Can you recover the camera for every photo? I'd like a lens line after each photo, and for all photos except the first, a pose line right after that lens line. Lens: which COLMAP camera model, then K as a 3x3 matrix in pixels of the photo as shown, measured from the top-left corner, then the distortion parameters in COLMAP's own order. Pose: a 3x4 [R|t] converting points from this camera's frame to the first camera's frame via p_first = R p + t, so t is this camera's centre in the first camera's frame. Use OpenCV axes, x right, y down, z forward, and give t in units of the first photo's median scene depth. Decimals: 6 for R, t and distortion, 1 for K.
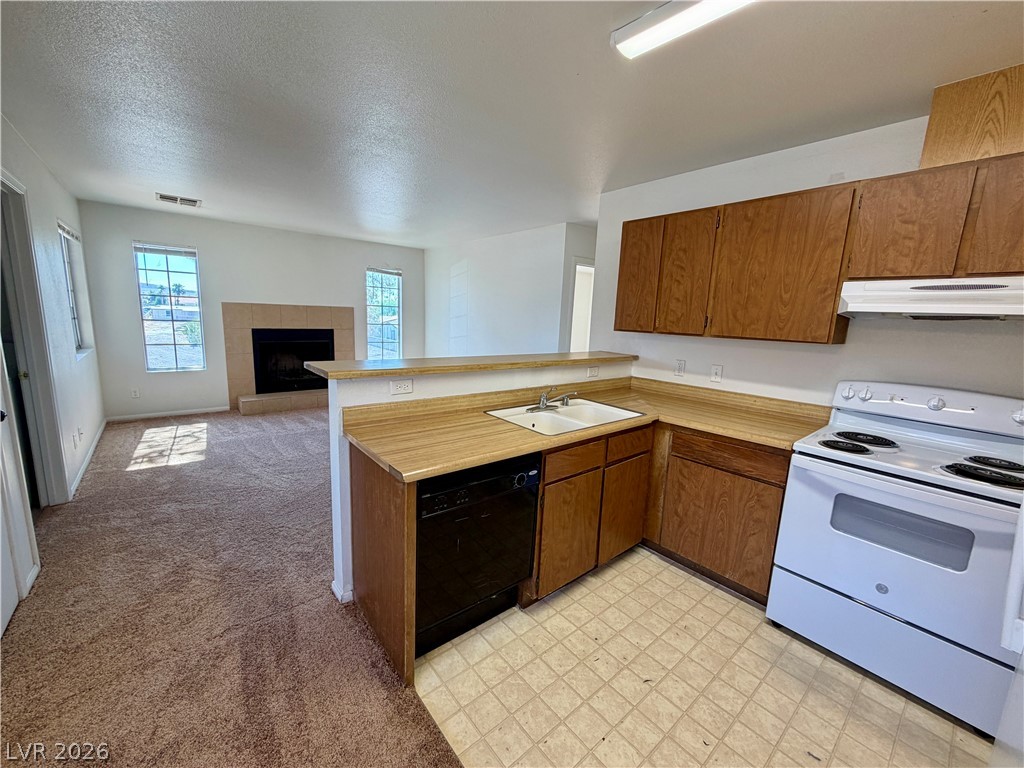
lens RADIAL K [[408.9, 0, 512.0], [0, 408.9, 384.0], [0, 0, 1]] dist [-0.000942, 0.000047]
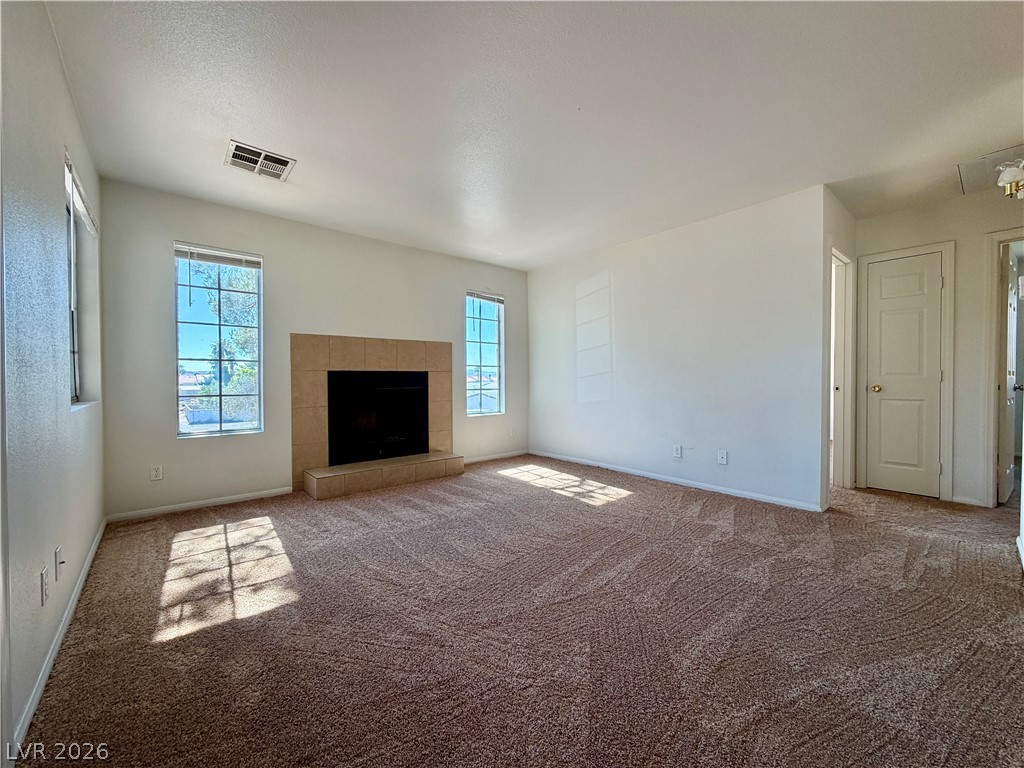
lens RADIAL K [[399.4, 0, 512.0], [0, 399.4, 384.0], [0, 0, 1]] dist [-0.014362, -0.000133]
pose [[0.998444, -0.048748, 0.027063, -0.431127], [0.052390, 0.986336, -0.156192, 0.011705], [-0.019080, 0.157367, 0.987356, 0.412082]]
